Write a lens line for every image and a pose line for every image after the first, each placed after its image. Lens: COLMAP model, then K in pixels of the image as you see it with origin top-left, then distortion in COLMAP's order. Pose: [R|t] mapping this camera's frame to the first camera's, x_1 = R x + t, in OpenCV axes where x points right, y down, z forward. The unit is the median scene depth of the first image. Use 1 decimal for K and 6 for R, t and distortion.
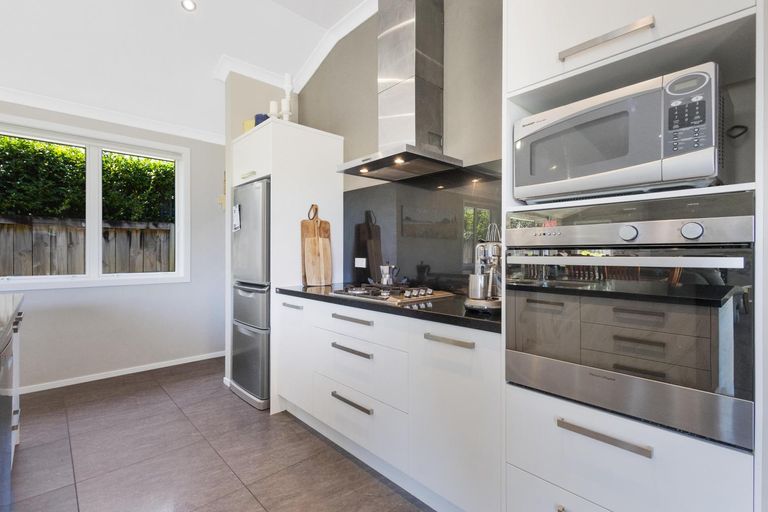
lens RADIAL K [[353.9, 0, 383.2], [0, 353.9, 255.0], [0, 0, 1]] dist [0.001601, -0.000279]
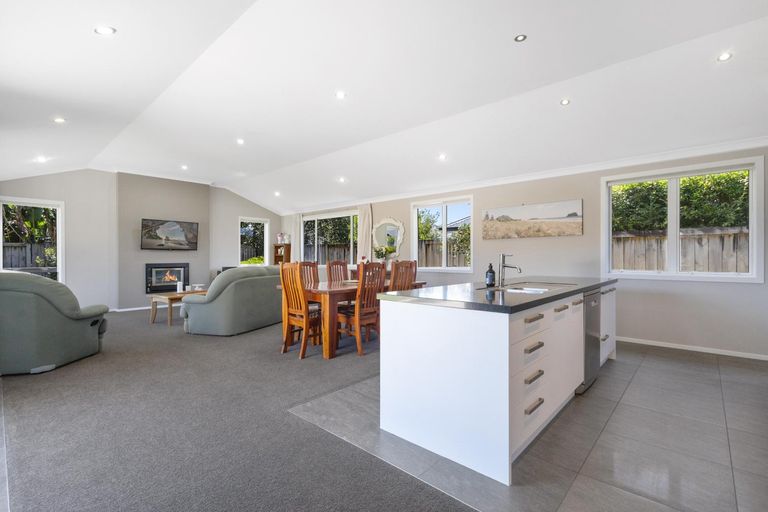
lens RADIAL K [[353.9, 0, 383.1], [0, 353.9, 256.3], [0, 0, 1]] dist [0.001601, -0.000279]
pose [[0.073863, 0.001270, -0.997268, 0.380509], [-0.003424, 0.999994, 0.001020, -0.000987], [0.997263, 0.003339, 0.073867, -0.181969]]
